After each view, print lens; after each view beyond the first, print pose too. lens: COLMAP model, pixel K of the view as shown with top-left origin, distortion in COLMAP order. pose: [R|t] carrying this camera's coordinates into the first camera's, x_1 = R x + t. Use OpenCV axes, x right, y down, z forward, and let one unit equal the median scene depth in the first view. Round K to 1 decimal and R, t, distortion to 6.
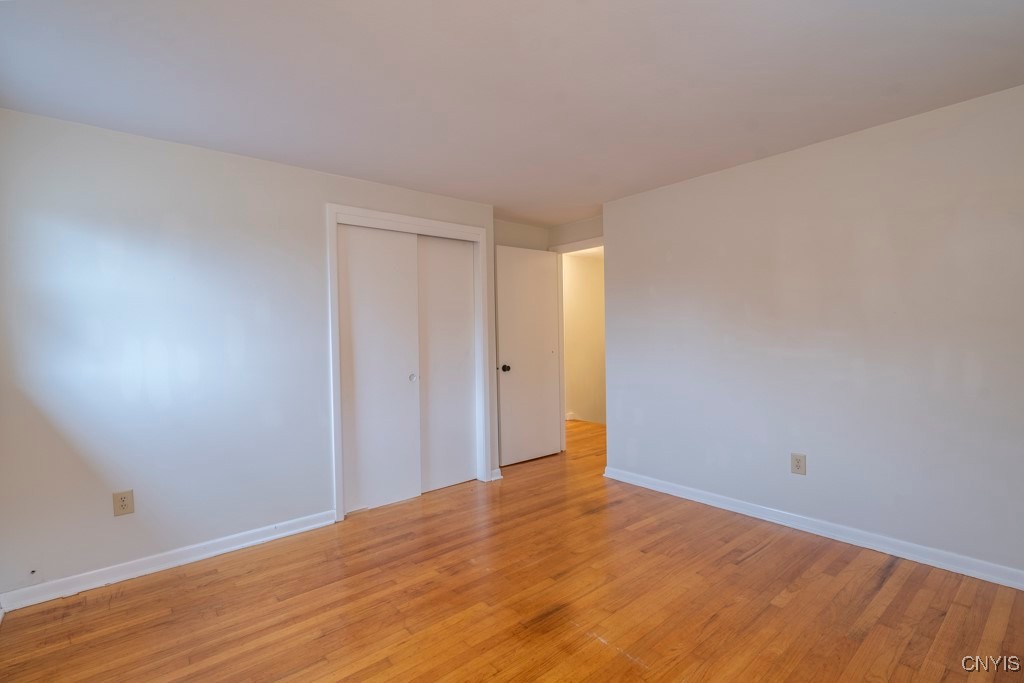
lens RADIAL K [[470.3, 0, 512.1], [0, 470.3, 344.9], [0, 0, 1]] dist [-0.007614, 0.002851]
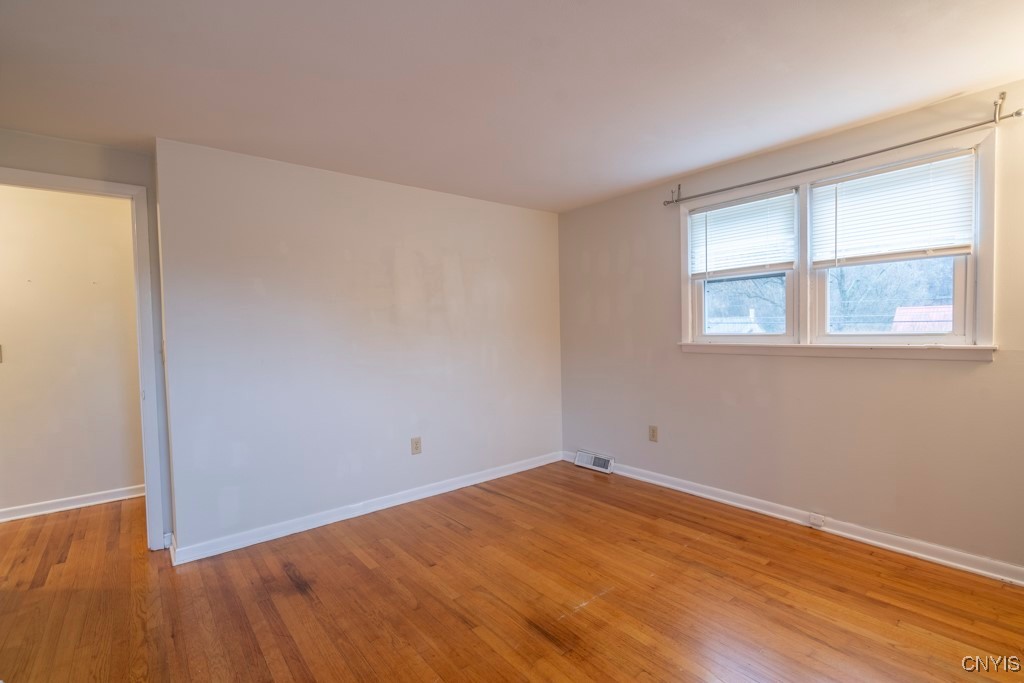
lens RADIAL K [[470.3, 0, 508.9], [0, 470.3, 341.7], [0, 0, 1]] dist [-0.007614, 0.002851]
pose [[0.014436, 0.000257, 0.999896, -0.633254], [0.045023, 0.998986, -0.000907, -0.002709], [-0.998882, 0.045032, 0.014410, 0.771176]]
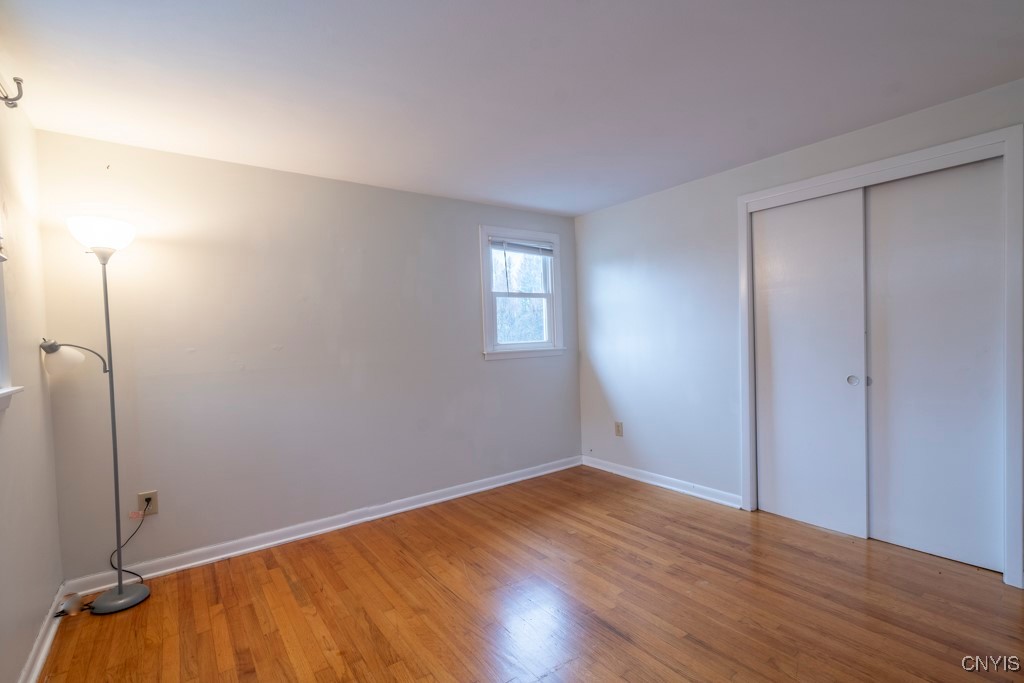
lens RADIAL K [[470.3, 0, 507.2], [0, 470.3, 348.4], [0, 0, 1]] dist [-0.007614, 0.002851]
pose [[-0.065291, 0.052498, -0.996484, 0.756938], [0.009395, 0.998603, 0.051994, -0.035728], [0.997822, -0.005967, -0.065693, 0.638006]]
